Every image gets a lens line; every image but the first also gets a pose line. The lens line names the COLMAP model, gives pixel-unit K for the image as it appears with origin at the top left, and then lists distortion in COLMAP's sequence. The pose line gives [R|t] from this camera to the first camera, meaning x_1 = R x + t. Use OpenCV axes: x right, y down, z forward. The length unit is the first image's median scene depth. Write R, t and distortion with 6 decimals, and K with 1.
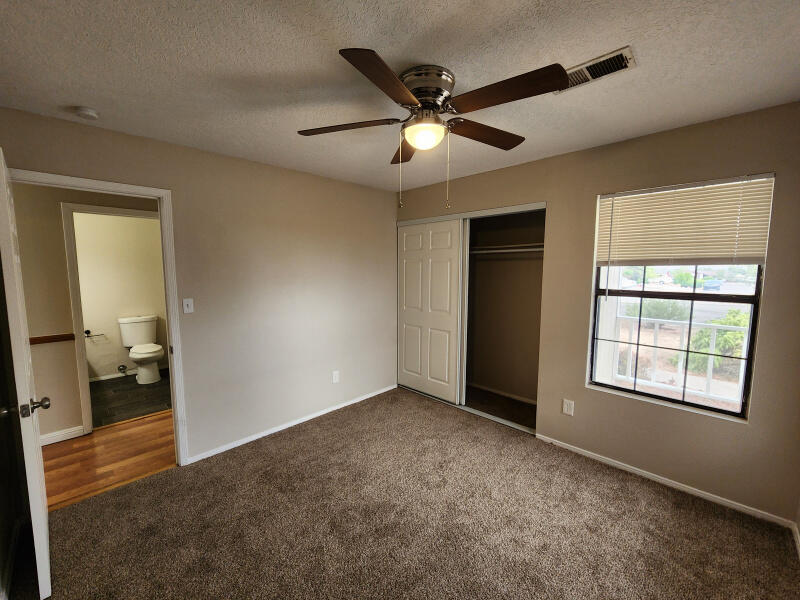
lens RADIAL K [[328.9, 0, 394.9], [0, 328.9, 300.5], [0, 0, 1]] dist [-0.002448, 0.001280]
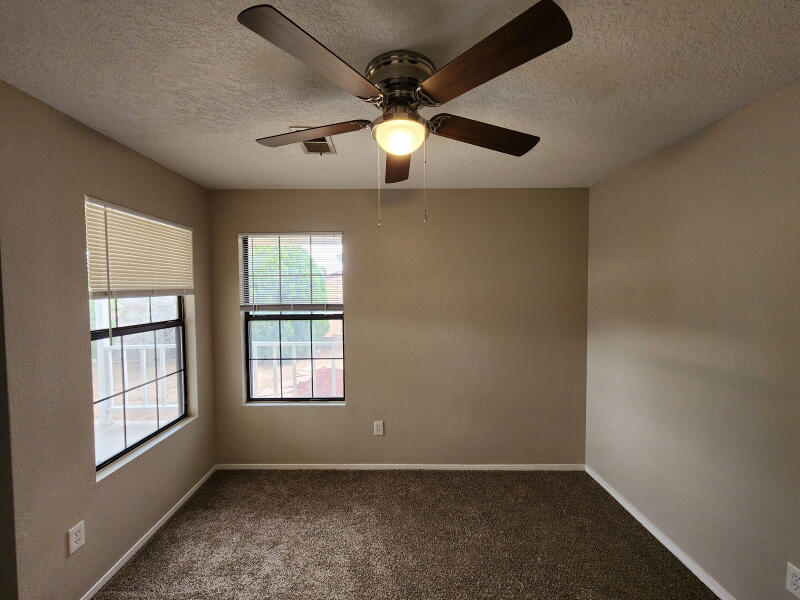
lens RADIAL K [[328.9, 0, 389.7], [0, 328.9, 301.4], [0, 0, 1]] dist [-0.002448, 0.001280]
pose [[-0.698139, -0.019721, 0.715691, -0.304584], [0.078539, 0.991478, 0.103934, -0.122437], [-0.711642, 0.128770, -0.690640, 1.040422]]
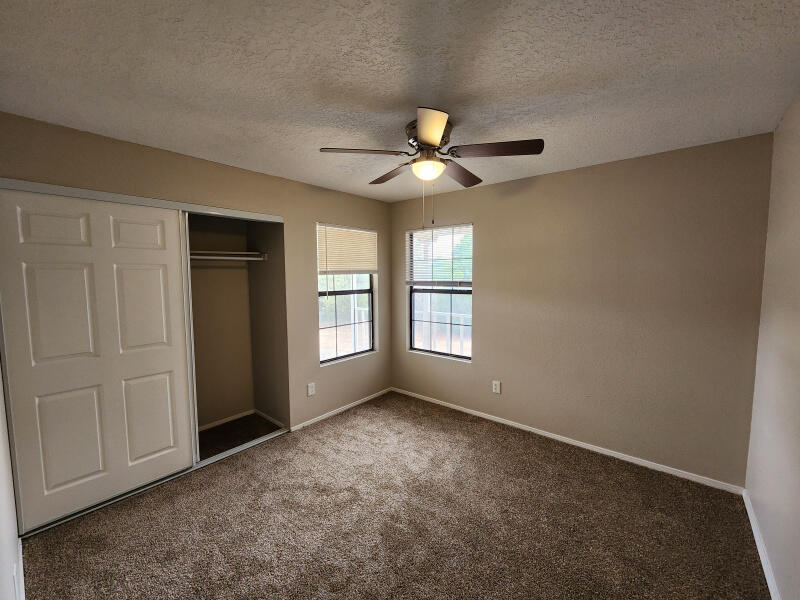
lens RADIAL K [[328.9, 0, 389.6], [0, 328.9, 301.0], [0, 0, 1]] dist [-0.002448, 0.001280]
pose [[-0.069097, -0.080273, 0.994375, -0.754397], [0.106578, 0.990459, 0.087362, -0.086325], [-0.991901, 0.112015, -0.059883, 0.815127]]
